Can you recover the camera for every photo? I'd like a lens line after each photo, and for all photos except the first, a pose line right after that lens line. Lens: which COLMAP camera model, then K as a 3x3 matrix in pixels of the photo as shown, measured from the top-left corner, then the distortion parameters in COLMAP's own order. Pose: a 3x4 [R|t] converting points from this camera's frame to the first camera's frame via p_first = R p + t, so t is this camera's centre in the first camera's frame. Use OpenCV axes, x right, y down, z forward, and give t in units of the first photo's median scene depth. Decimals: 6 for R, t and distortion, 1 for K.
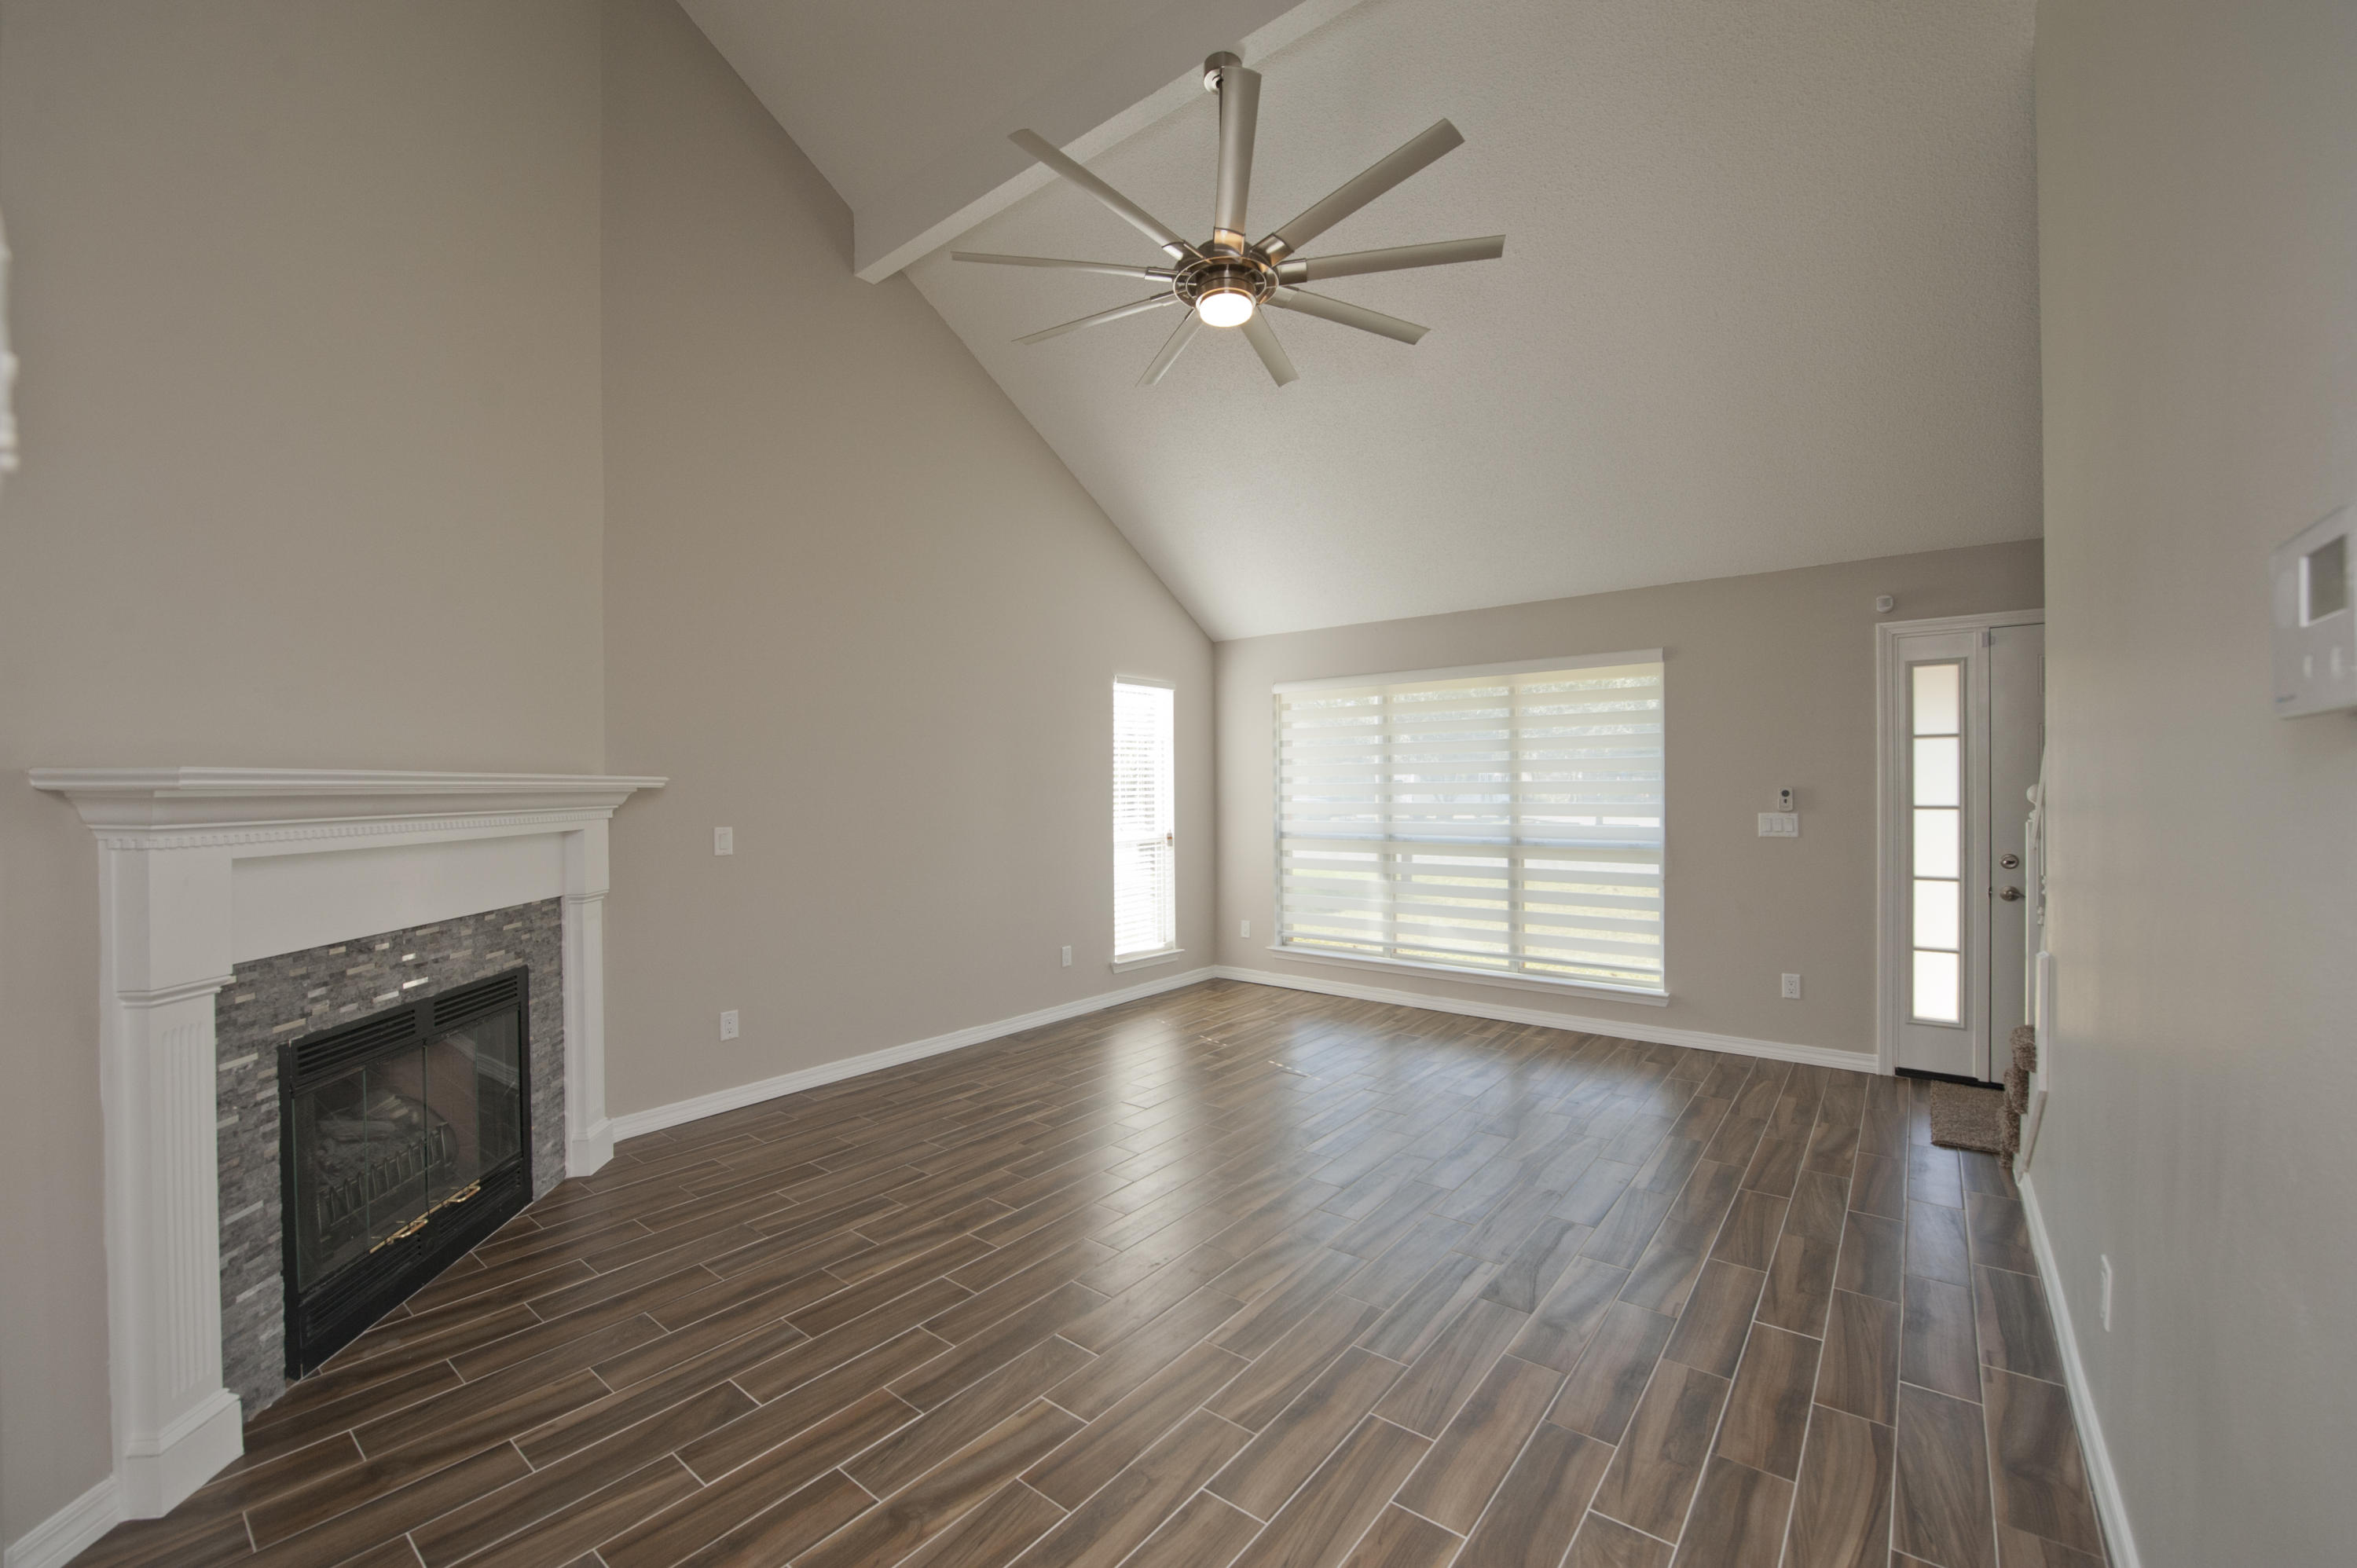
lens RADIAL K [[951.3, 0, 1188.9], [0, 951.3, 788.5], [0, 0, 1]] dist [-0.012889, -0.001691]
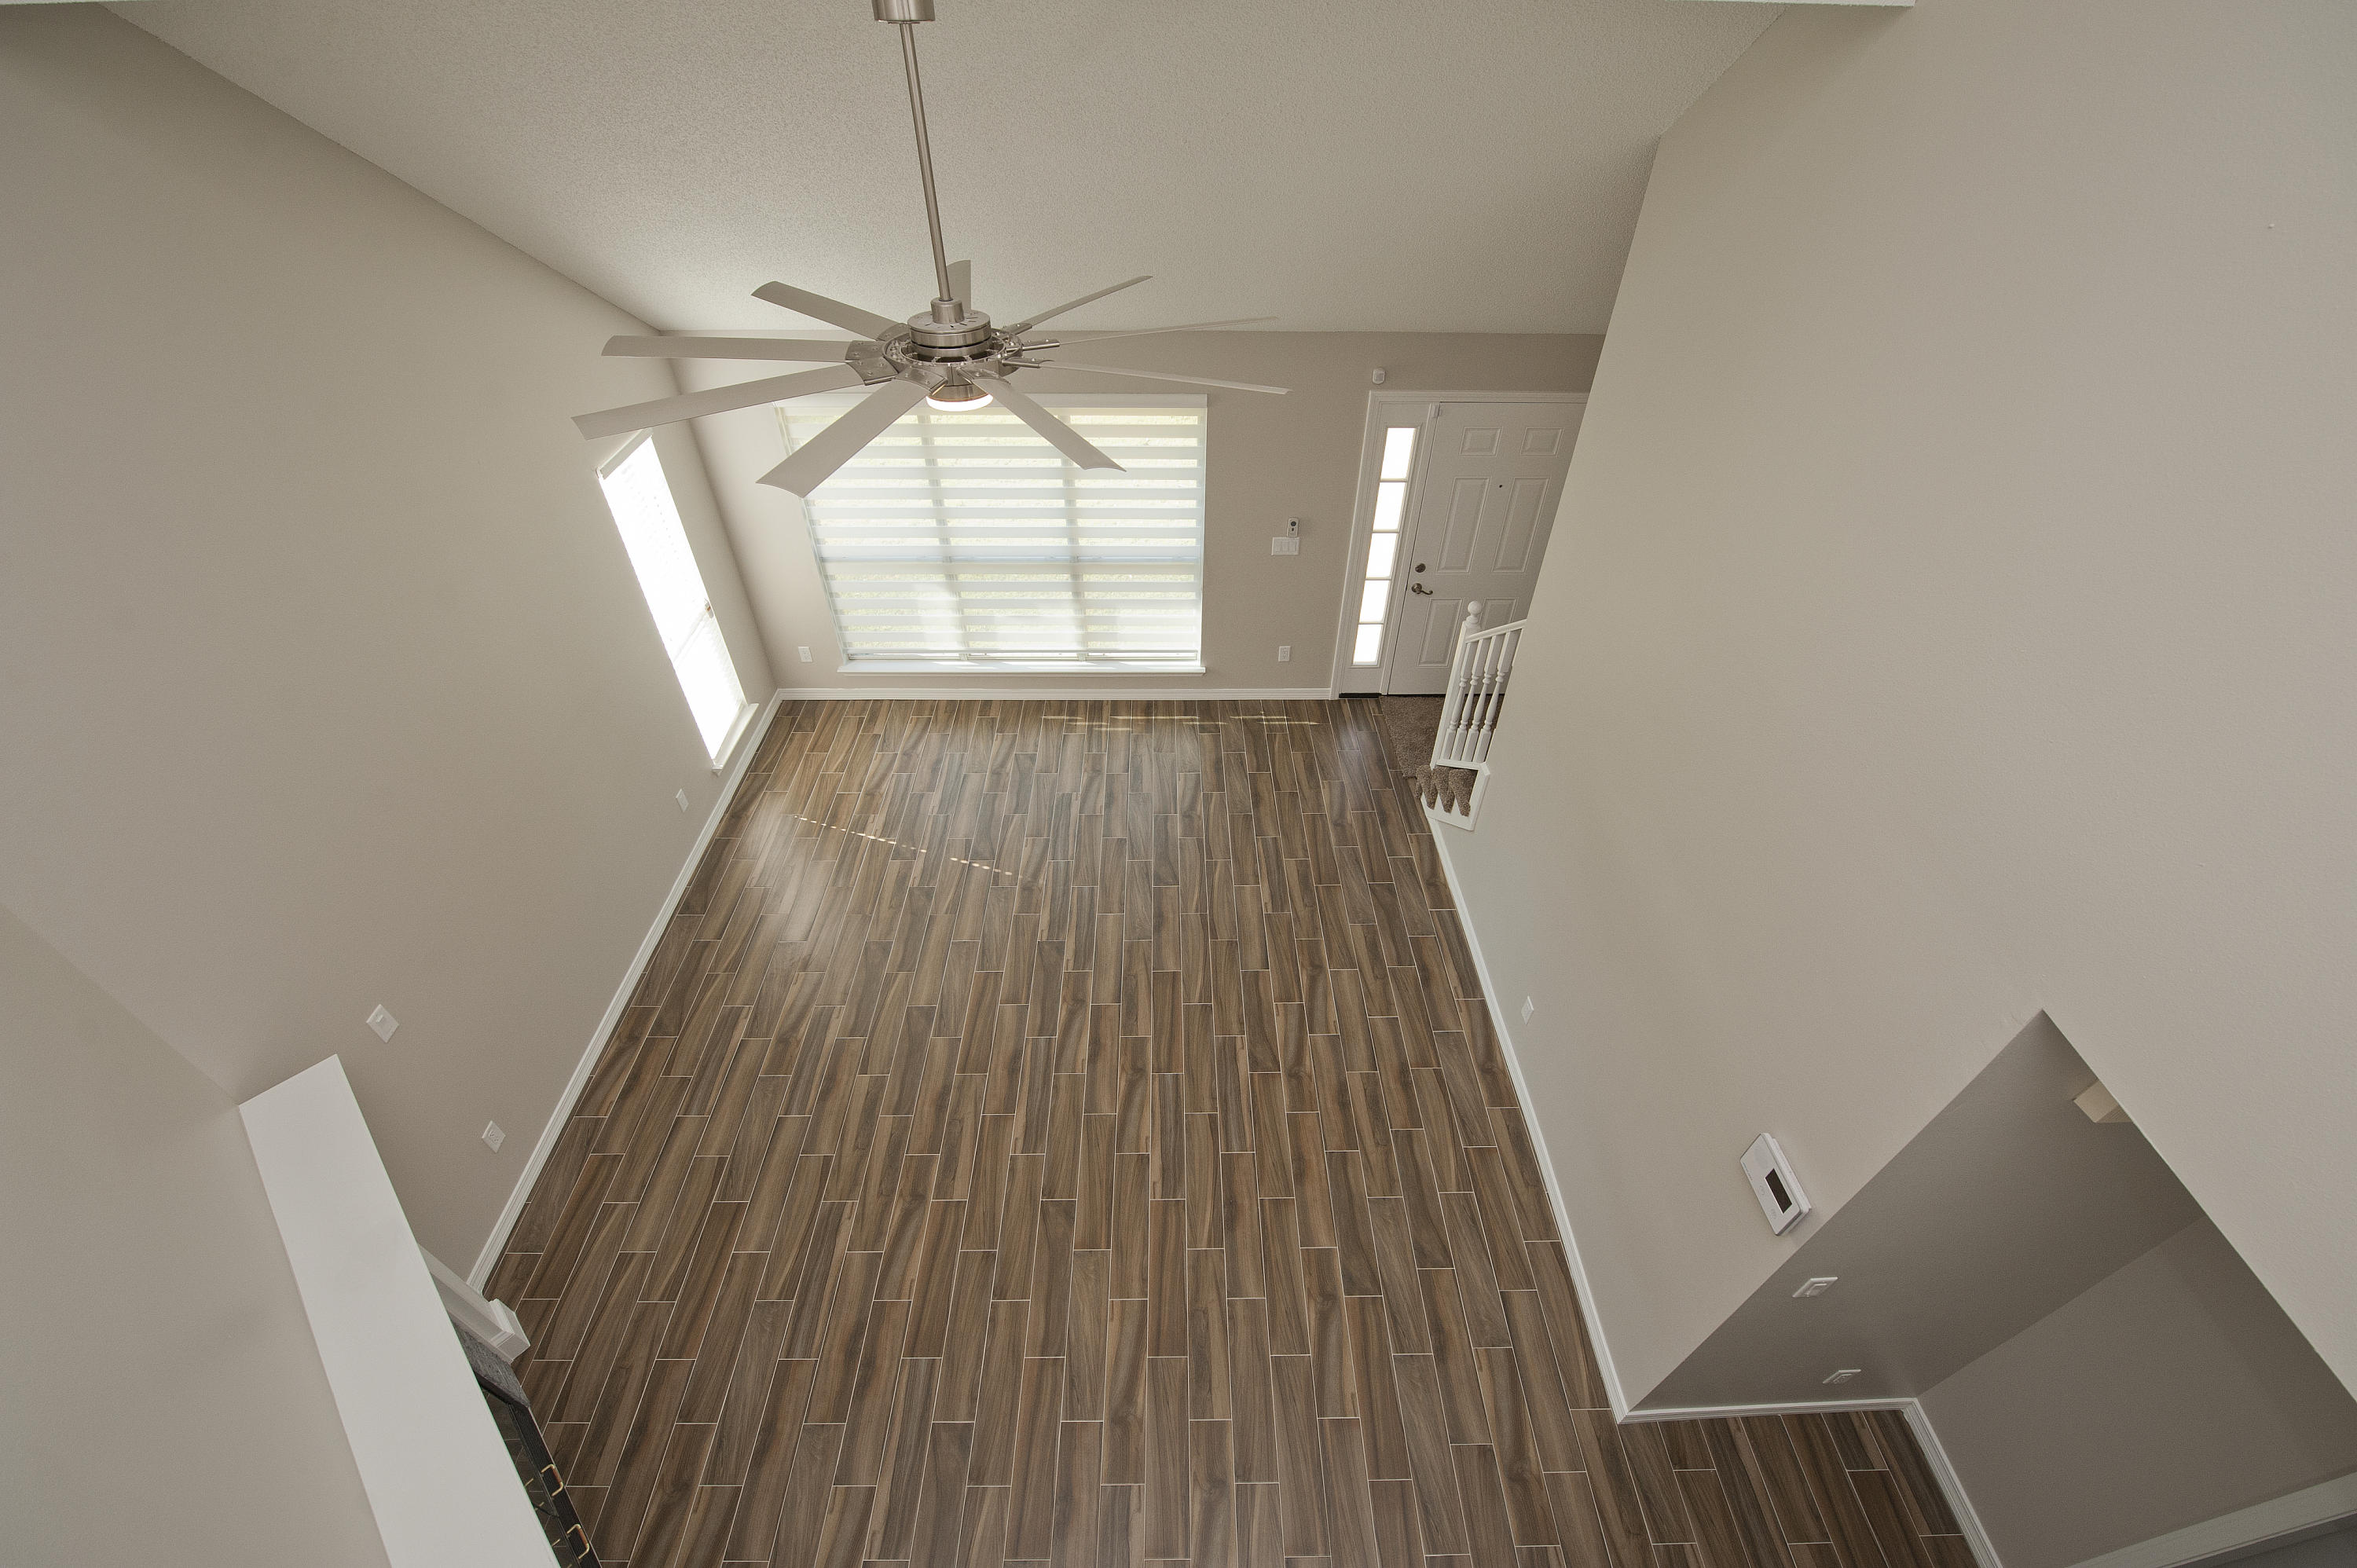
lens RADIAL K [[951.3, 0, 1195.0], [0, 951.3, 792.1], [0, 0, 1]] dist [-0.012889, -0.001691]
pose [[0.772141, -0.400970, 0.492972, -0.363850], [-0.022366, 0.758154, 0.651692, -0.840375], [-0.635058, -0.514224, 0.576433, 0.265719]]
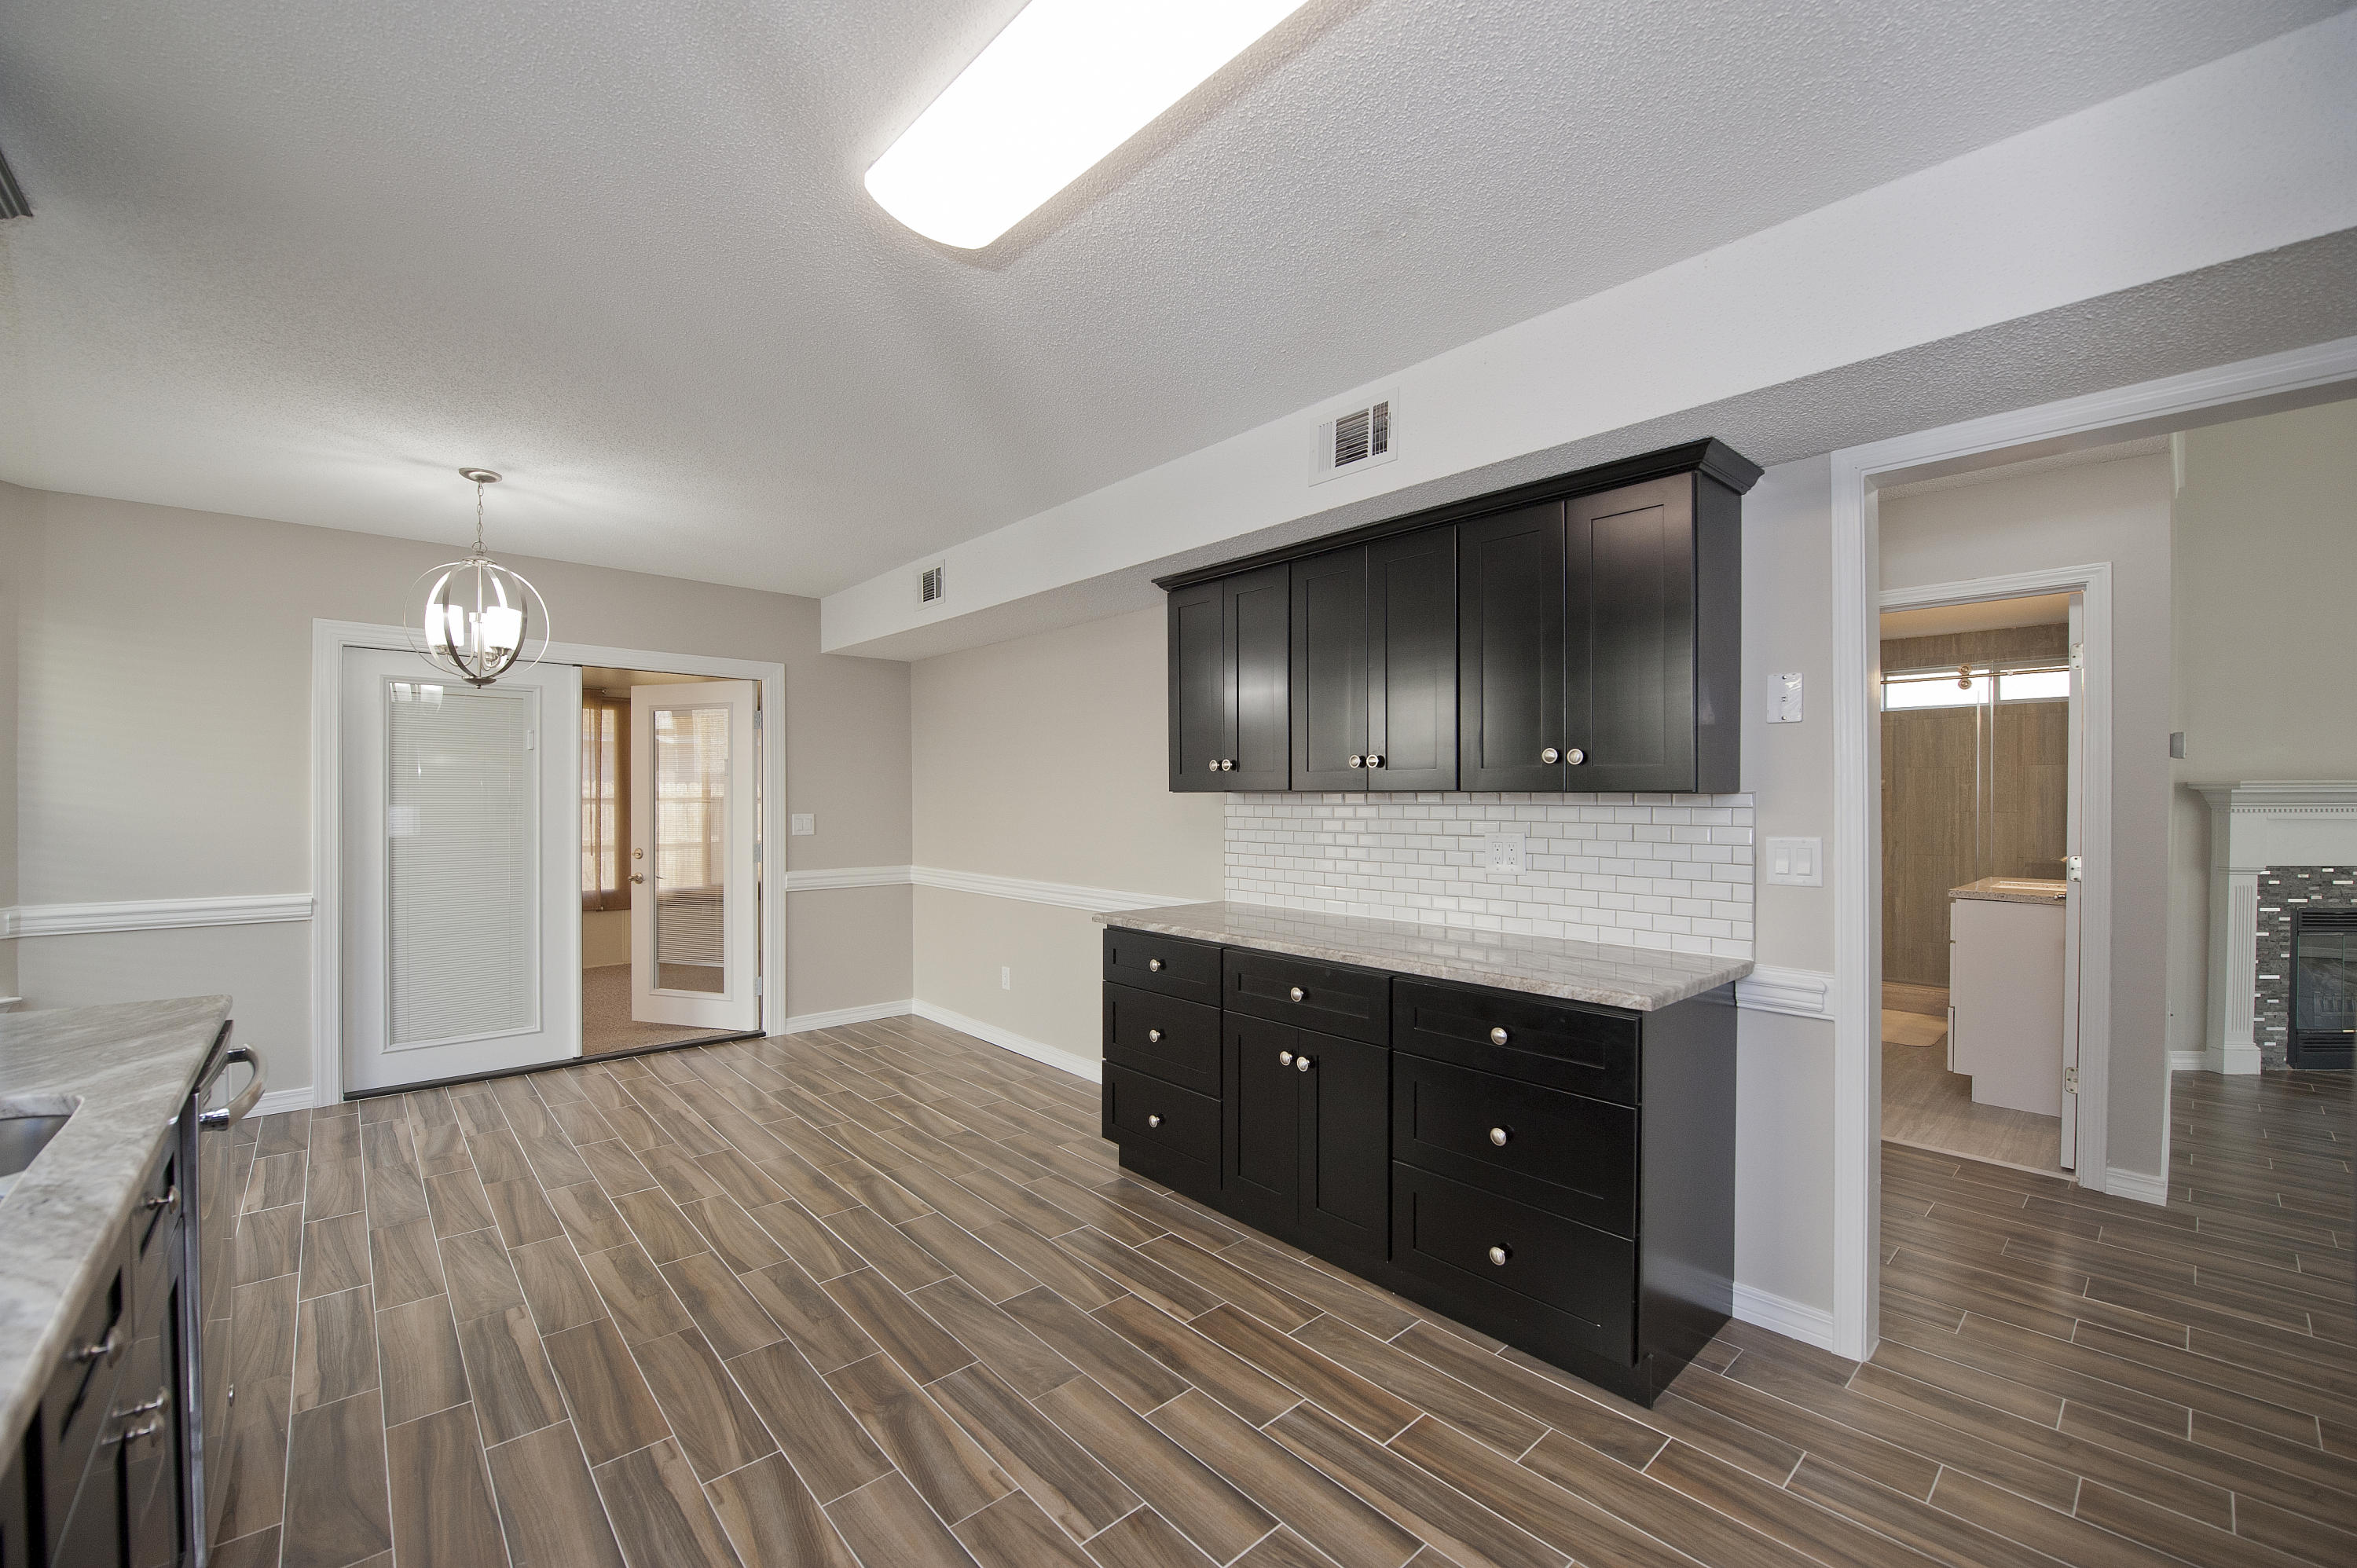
lens RADIAL K [[951.3, 0, 1175.0], [0, 951.3, 793.5], [0, 0, 1]] dist [-0.012889, -0.001691]
pose [[-0.164814, 0.012057, -0.986251, 1.076451], [0.003158, 0.999927, 0.011696, -0.013590], [0.986320, -0.001187, -0.164840, -0.813184]]
